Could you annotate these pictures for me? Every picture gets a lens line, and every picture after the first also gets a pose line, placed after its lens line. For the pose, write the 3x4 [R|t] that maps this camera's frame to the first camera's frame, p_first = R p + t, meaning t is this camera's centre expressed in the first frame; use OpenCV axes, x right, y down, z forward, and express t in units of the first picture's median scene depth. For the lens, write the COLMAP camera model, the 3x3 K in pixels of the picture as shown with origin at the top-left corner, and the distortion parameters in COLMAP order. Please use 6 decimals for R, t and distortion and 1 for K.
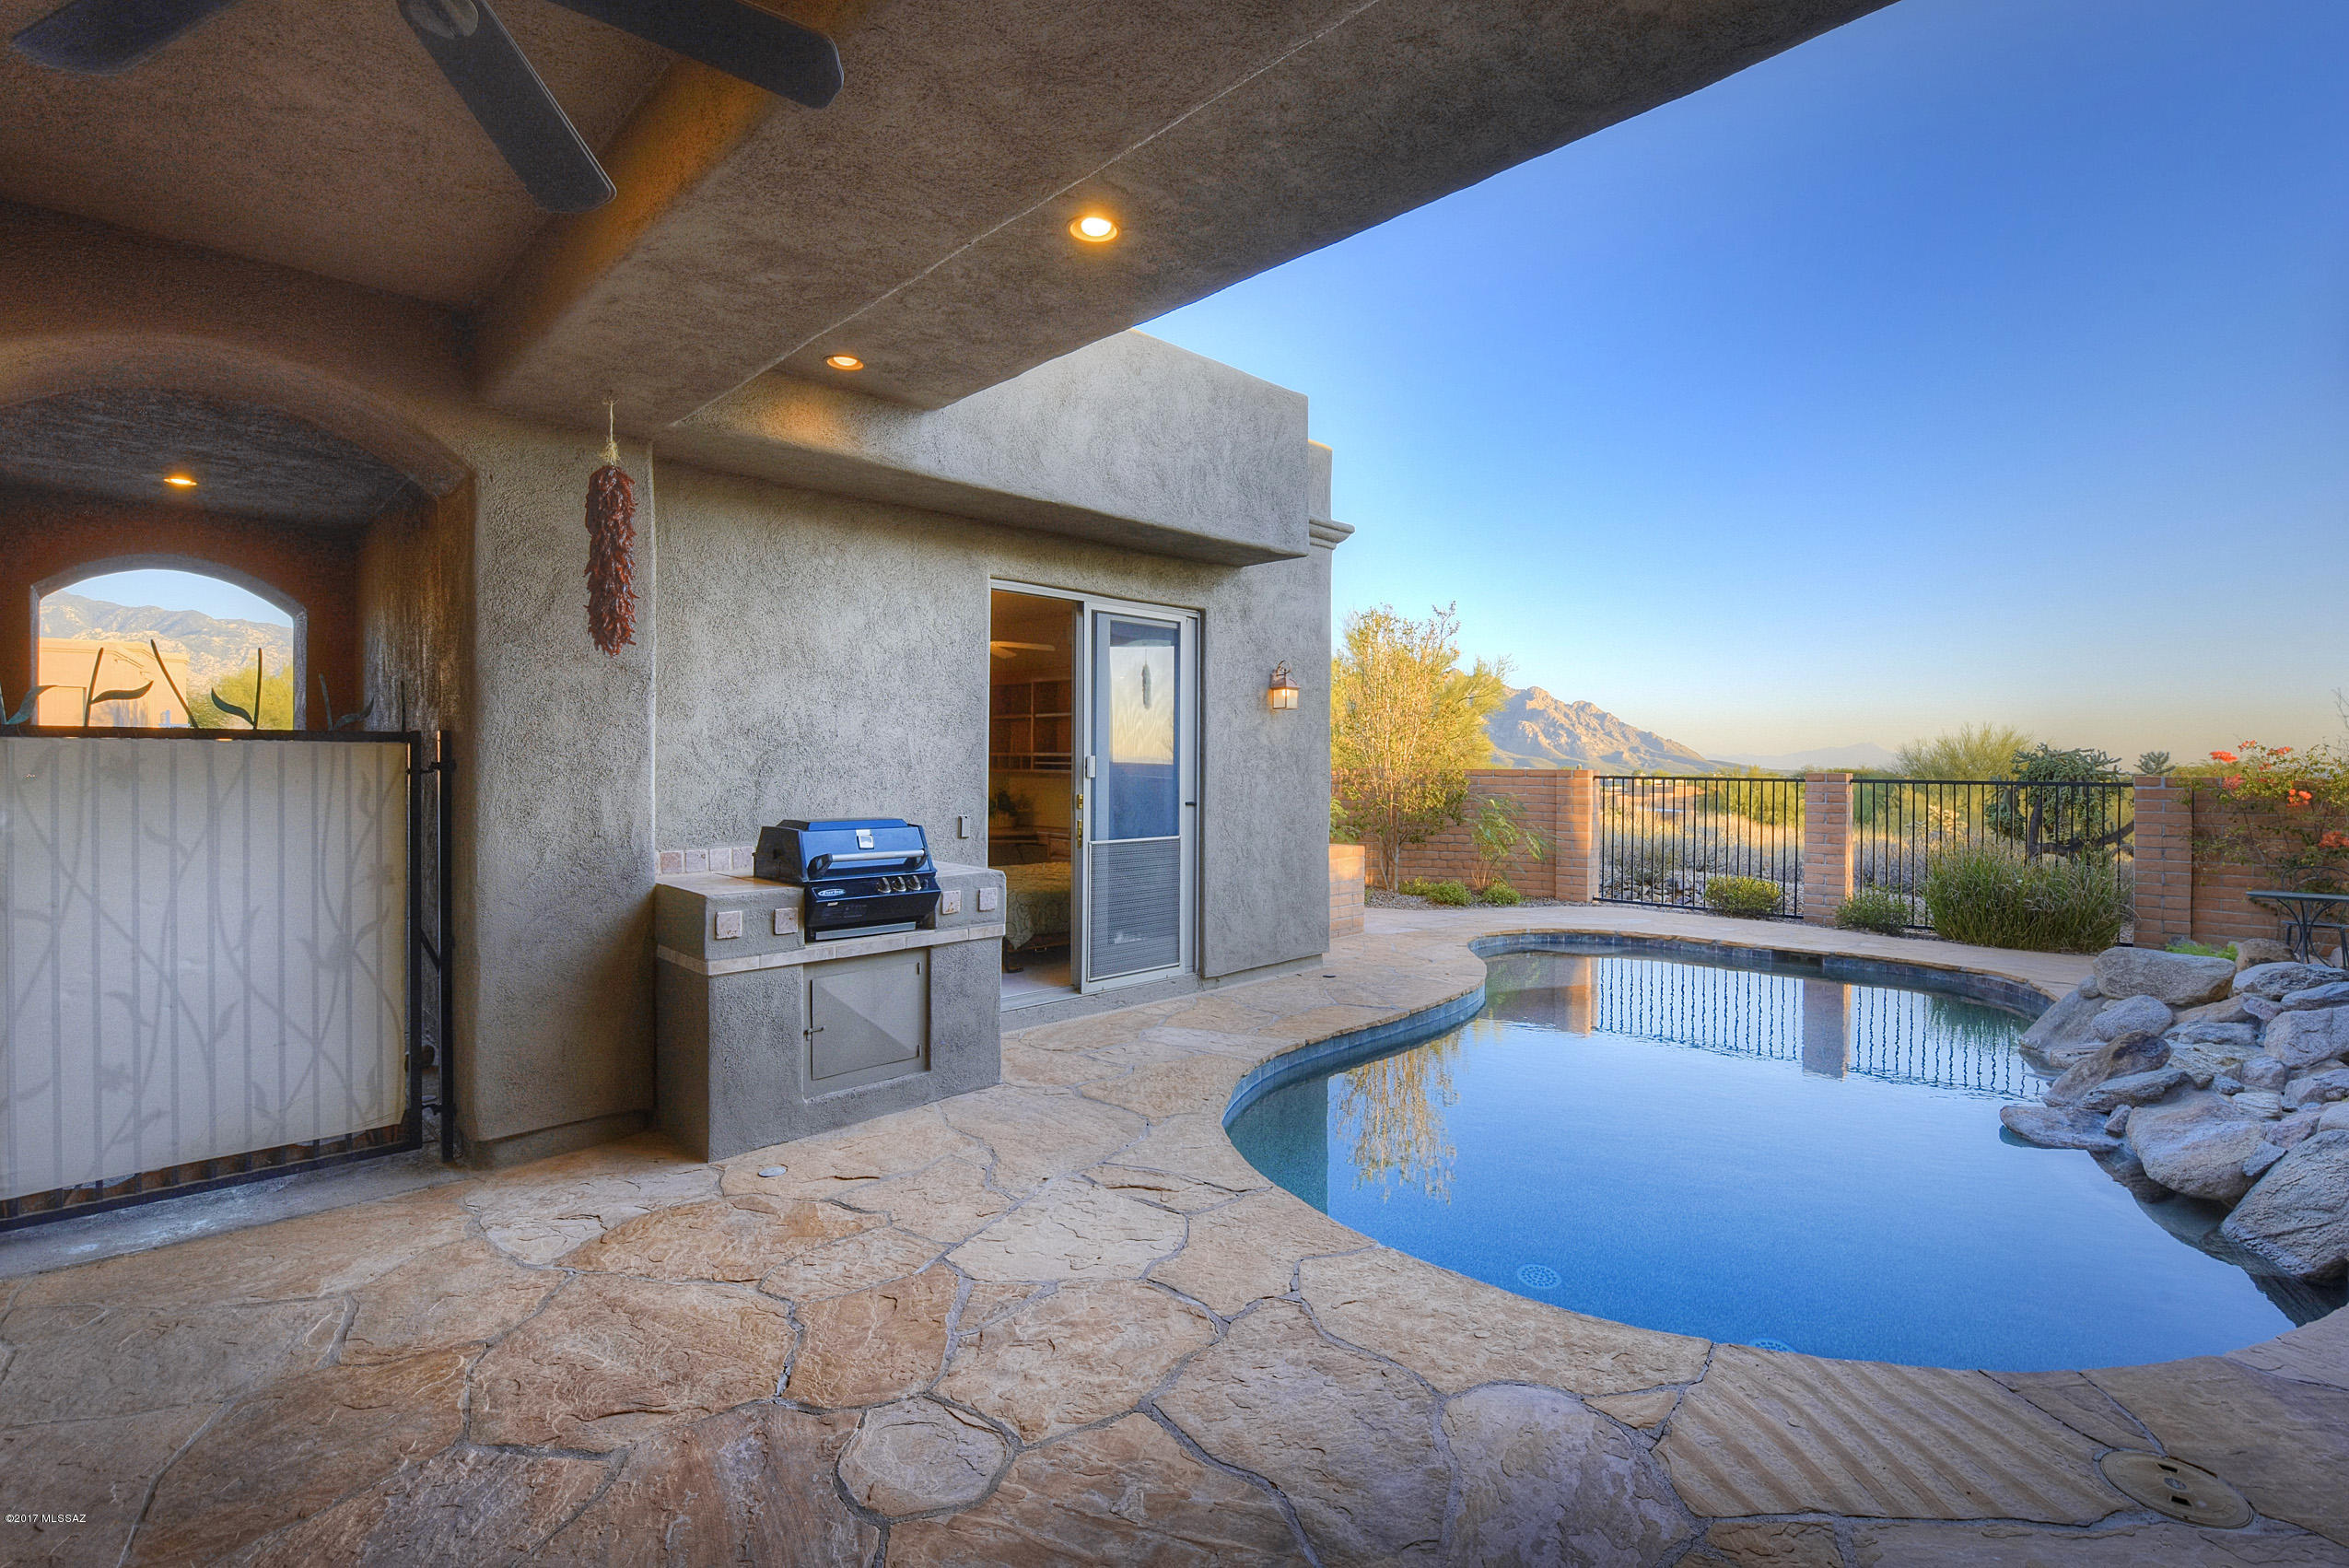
lens RADIAL K [[1068.2, 0, 1202.2], [0, 1068.2, 761.9], [0, 0, 1]] dist [0.002976, -0.010004]
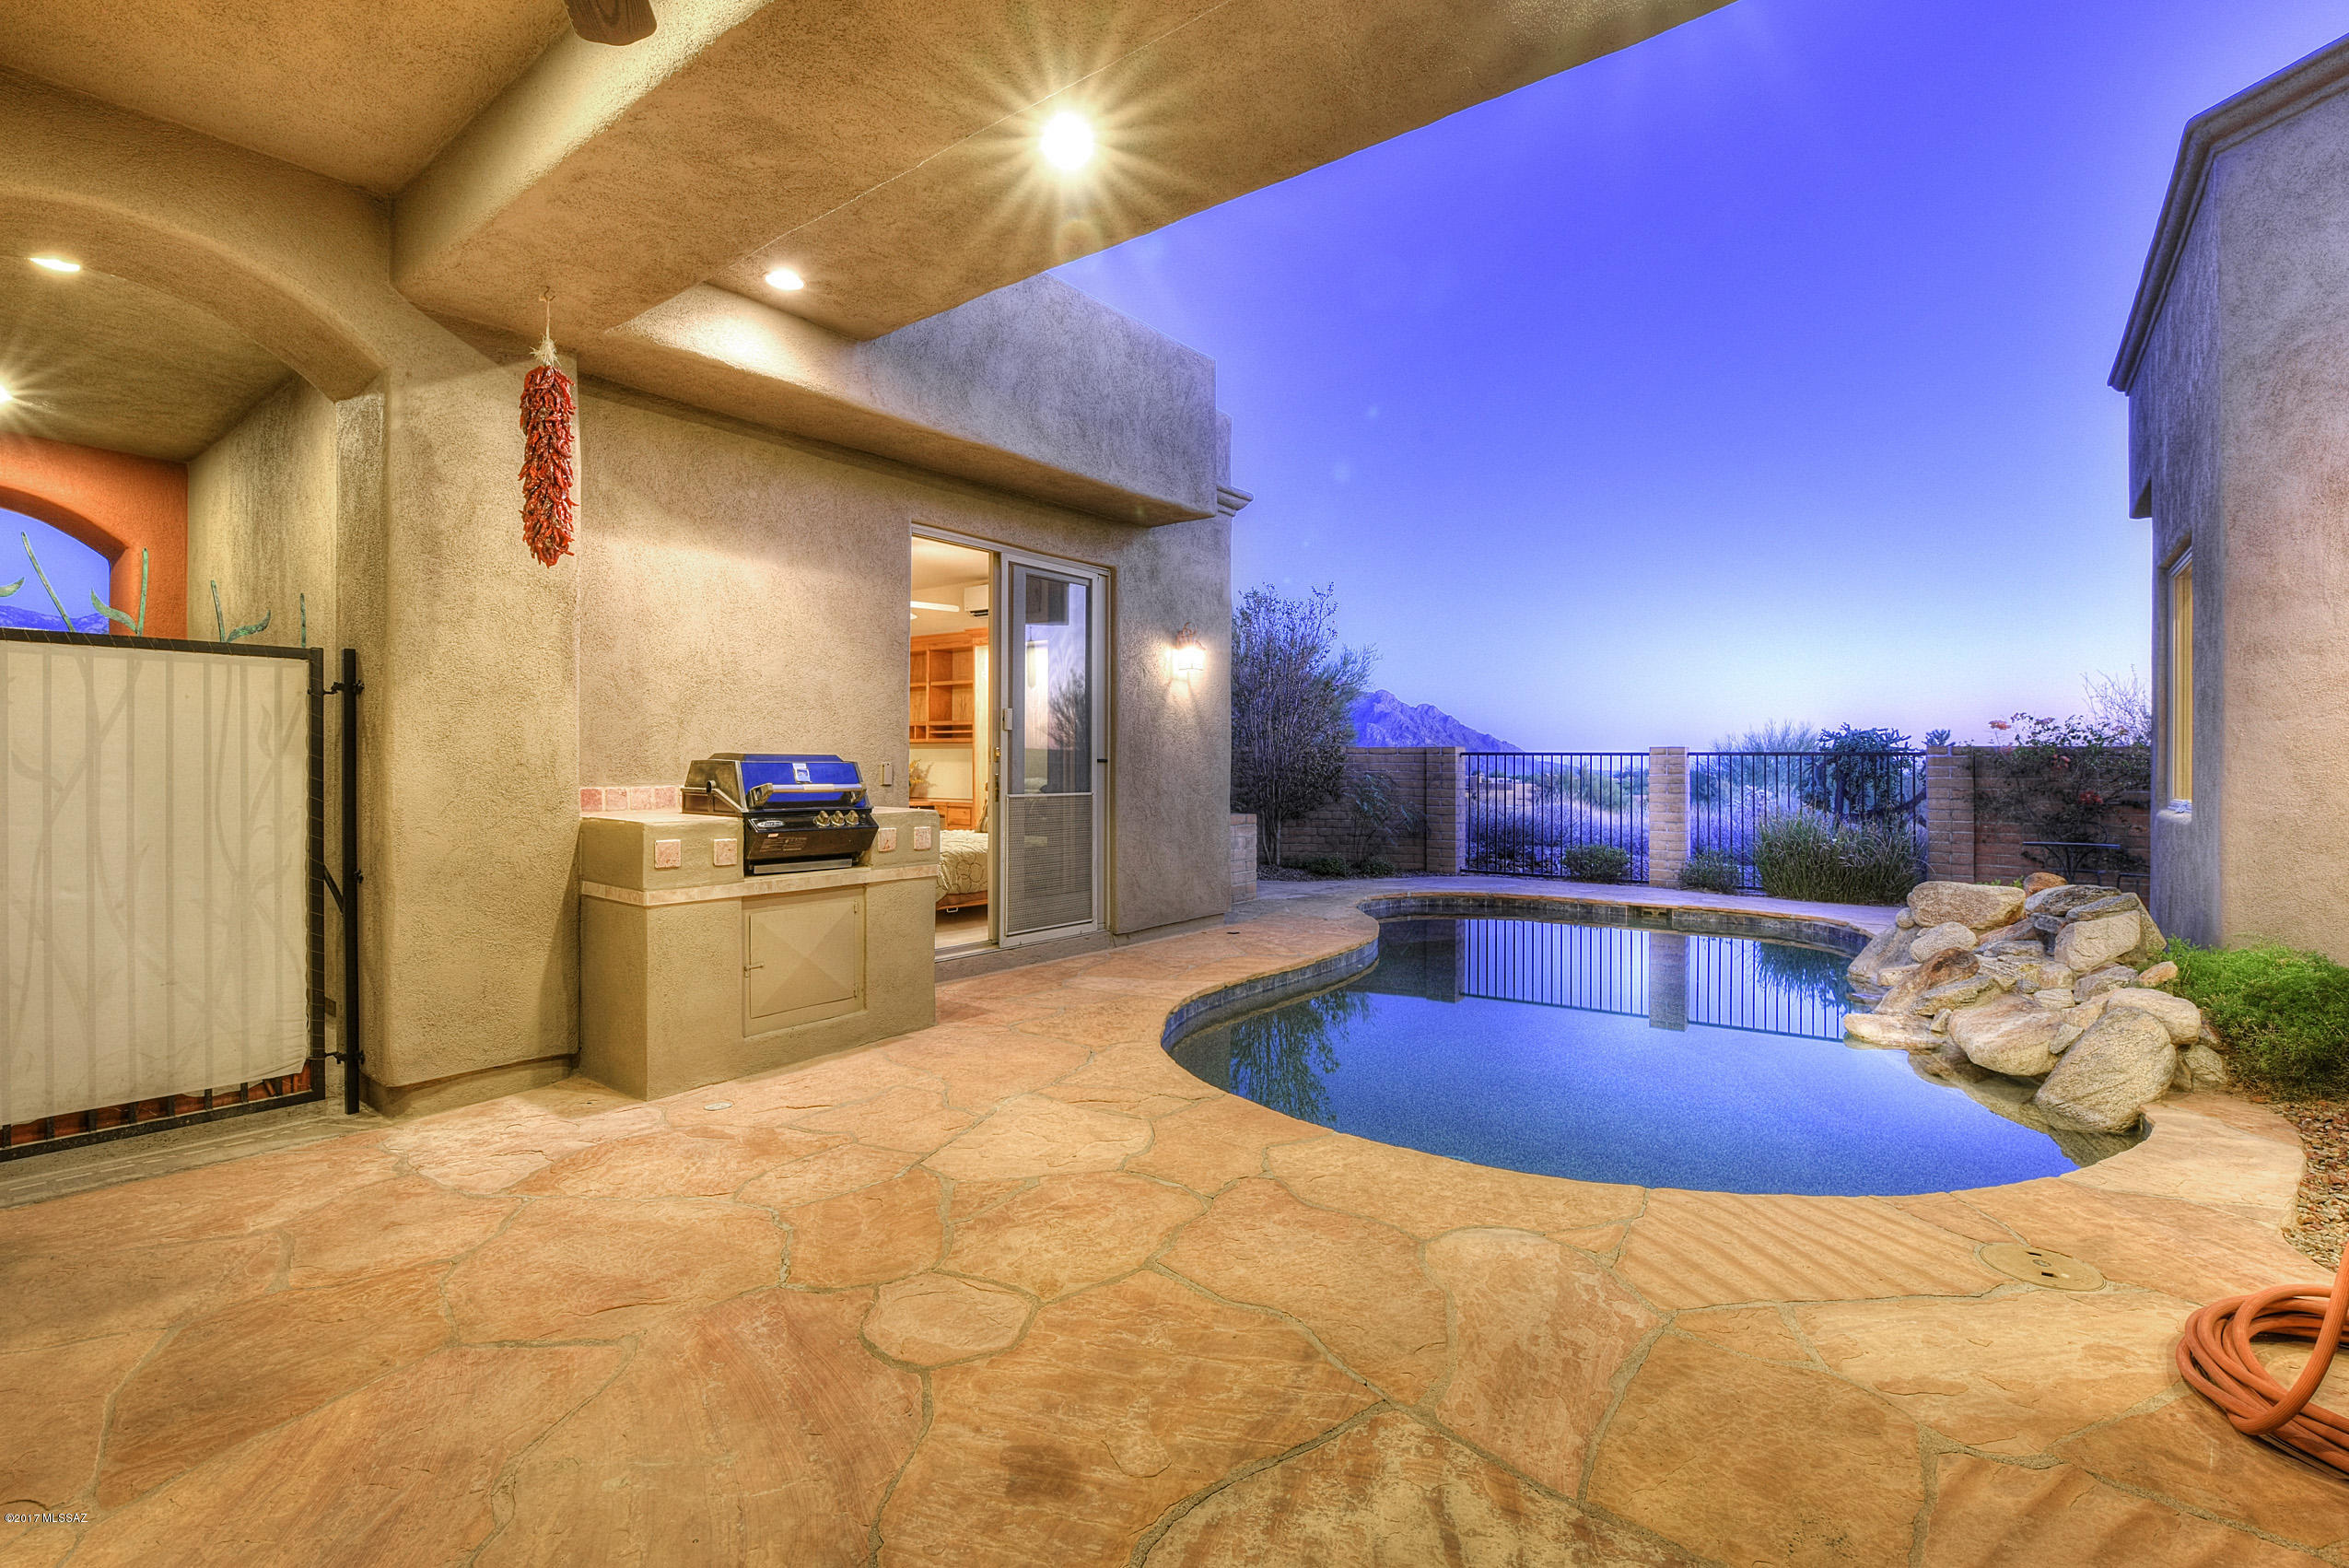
lens RADIAL K [[1068.2, 0, 1203.2], [0, 1068.2, 766.3], [0, 0, 1]] dist [0.002976, -0.010004]
pose [[0.990685, -0.011286, 0.135708, -0.095172], [0.011352, 0.999936, 0.000292, 0.080309], [-0.135703, 0.001251, 0.990749, -0.026192]]
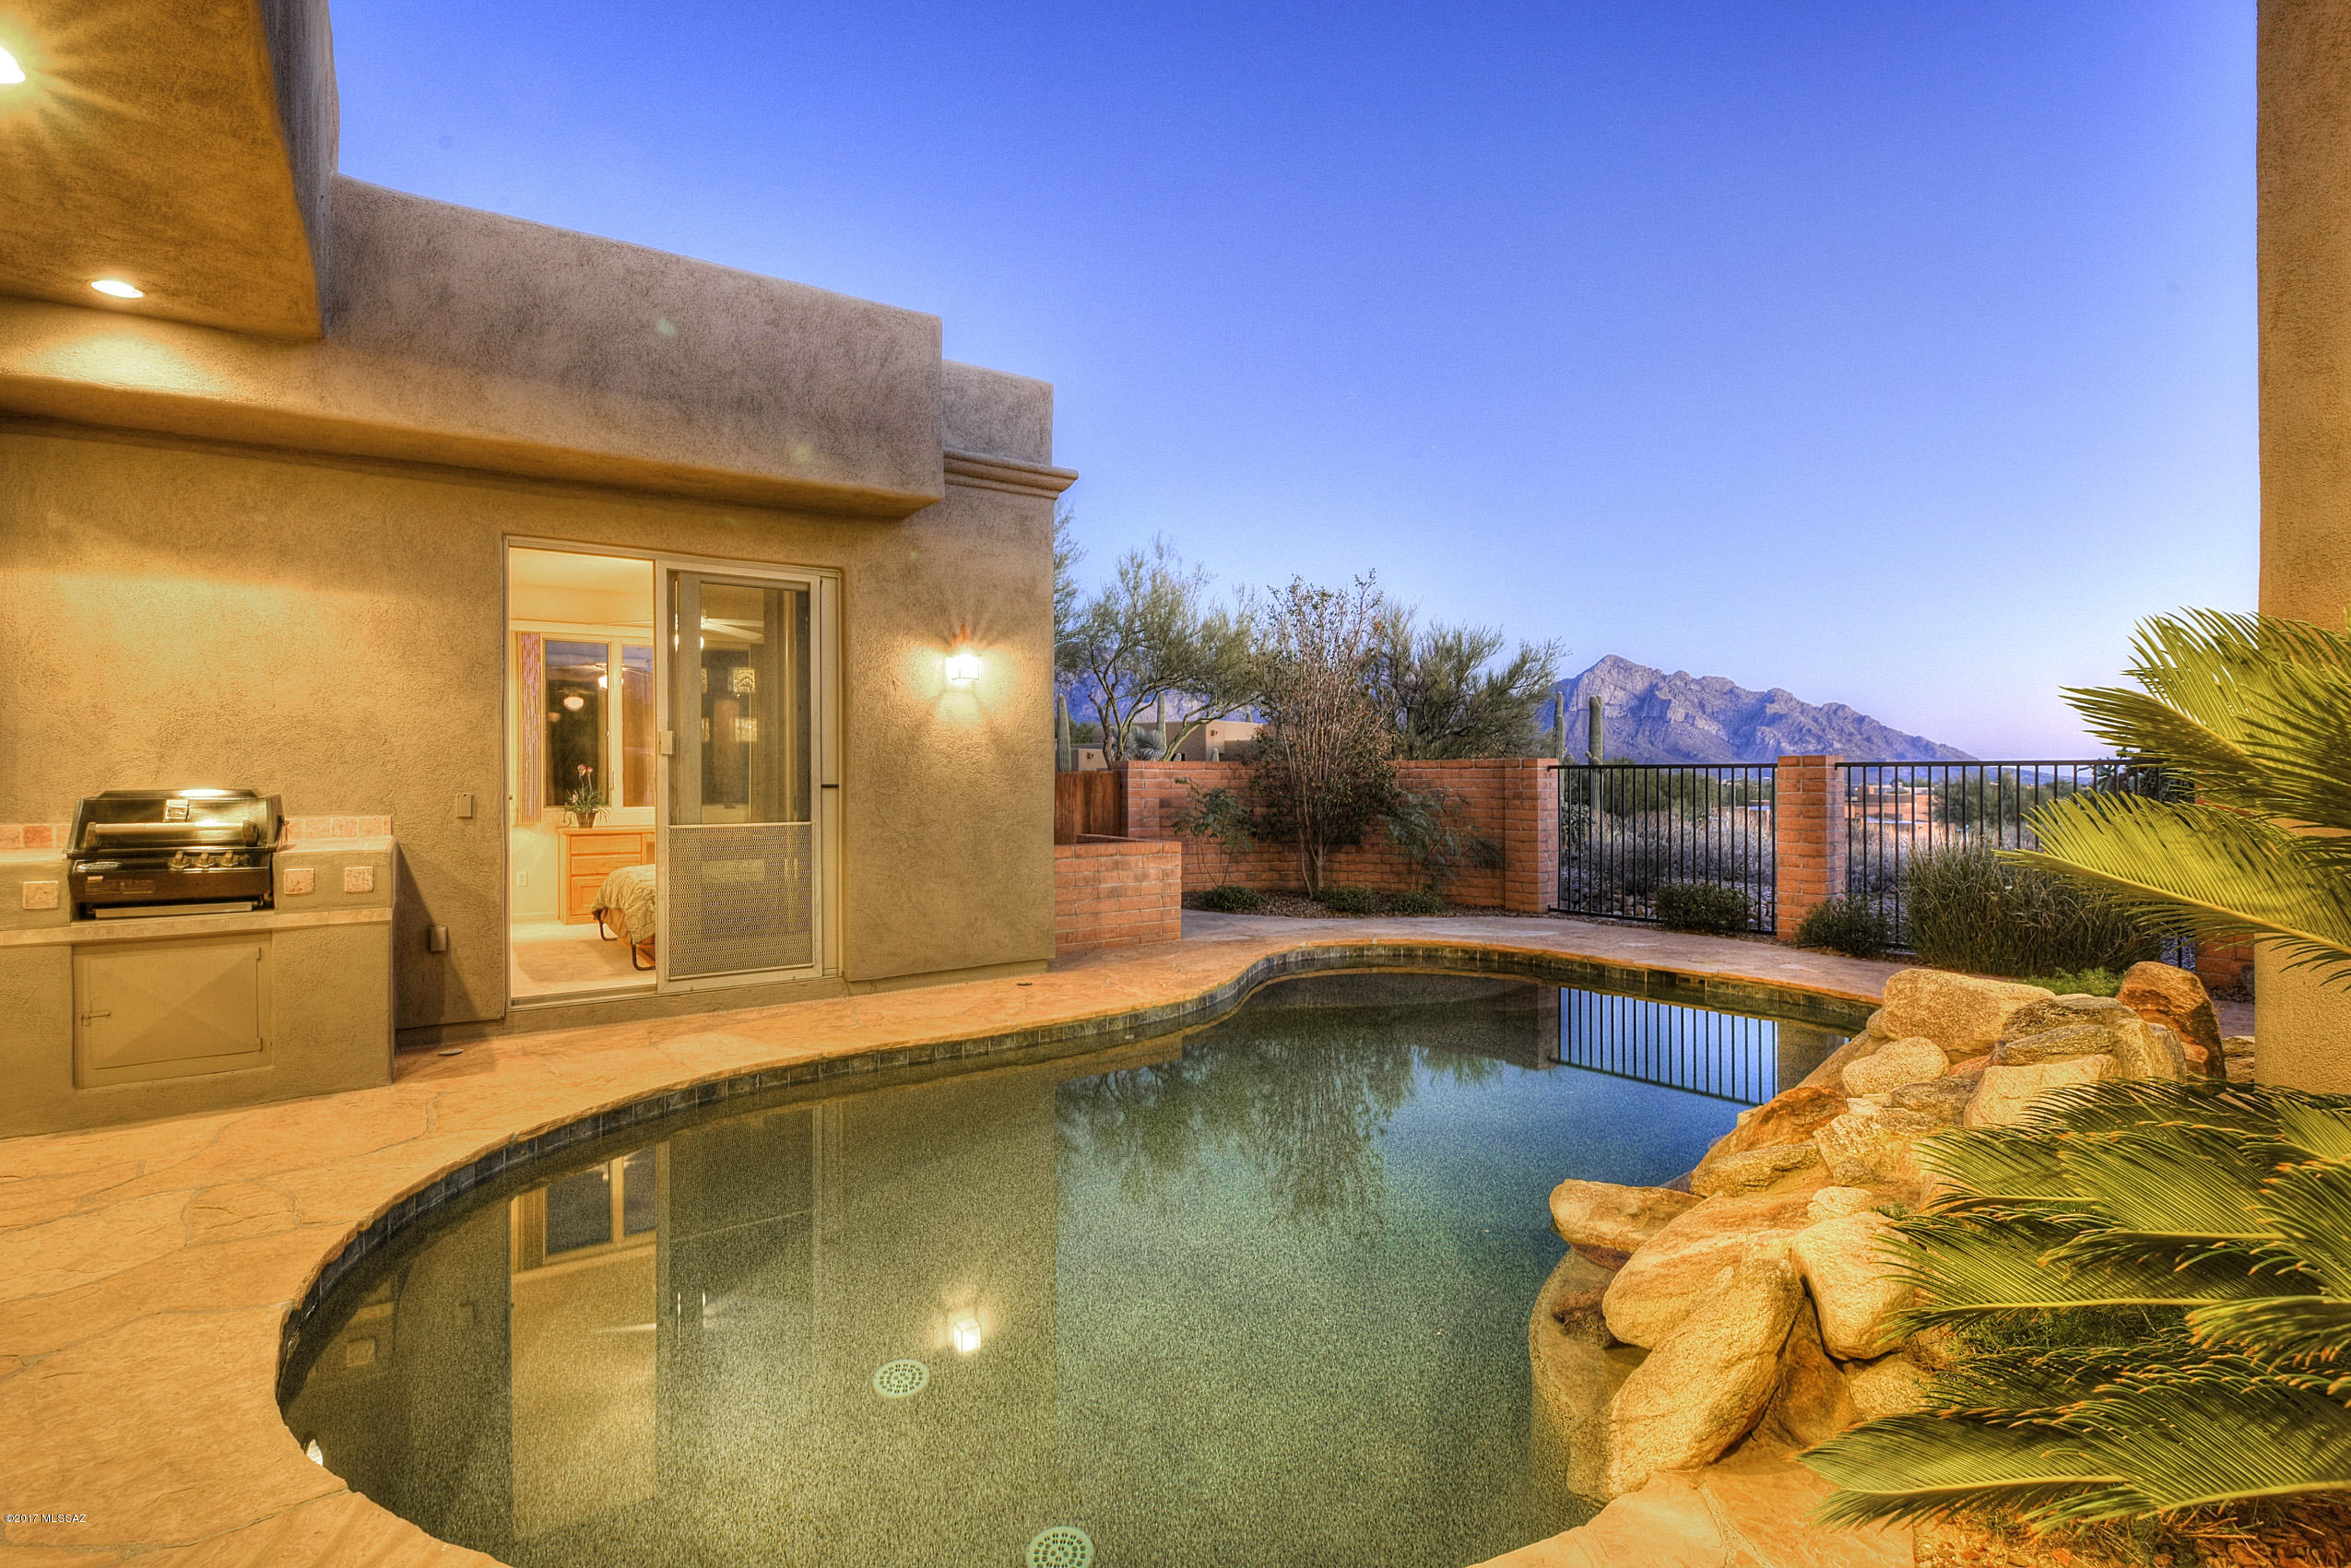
lens RADIAL K [[1068.9, 0, 1191.7], [0, 1068.9, 787.6], [0, 0, 1]] dist [0.002976, -0.010004]
pose [[0.979556, -0.017558, -0.200406, 0.810436], [0.018788, 0.999814, 0.004239, 0.074790], [0.200294, -0.007917, 0.979704, 0.310183]]
